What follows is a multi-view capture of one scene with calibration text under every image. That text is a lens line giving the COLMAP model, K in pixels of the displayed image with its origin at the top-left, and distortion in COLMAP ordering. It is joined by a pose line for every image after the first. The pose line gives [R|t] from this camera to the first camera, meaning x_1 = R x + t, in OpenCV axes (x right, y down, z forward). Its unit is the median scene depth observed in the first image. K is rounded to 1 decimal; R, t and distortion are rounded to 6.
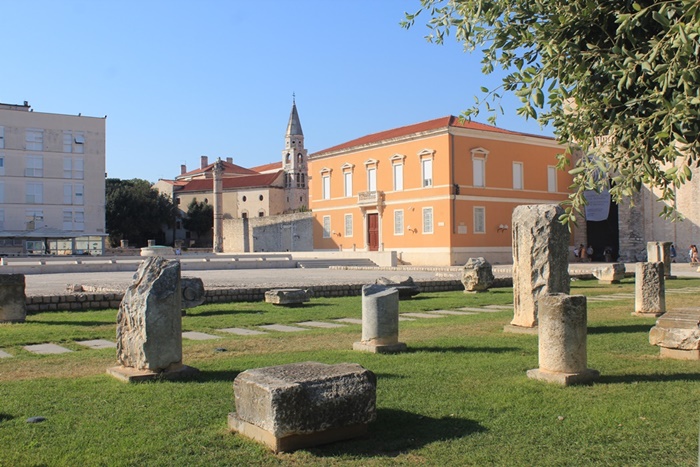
lens RADIAL K [[773.6, 0, 350.0], [0, 773.6, 233.5], [0, 0, 1]] dist [-0.073627, 0.016736]
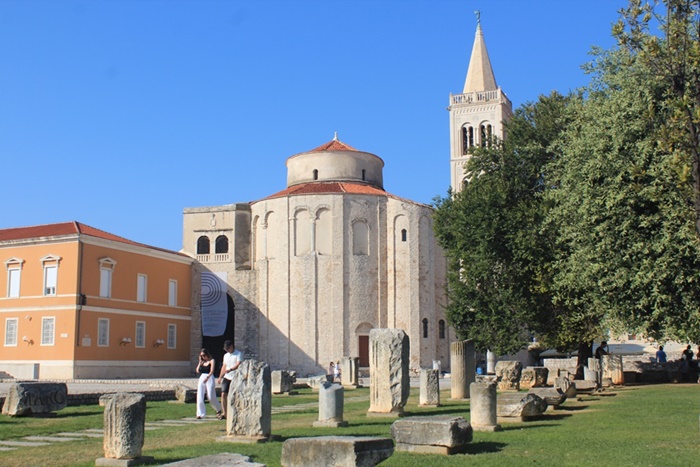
lens RADIAL K [[840.5, 0, 350.0], [0, 840.5, 233.5], [0, 0, 1]] dist [-0.069695, 0.040868]
pose [[0.858832, 0.085394, 0.505090, -0.107787], [-0.016015, 0.990001, -0.140145, 0.001428], [-0.512008, 0.112272, 0.851612, -0.058670]]
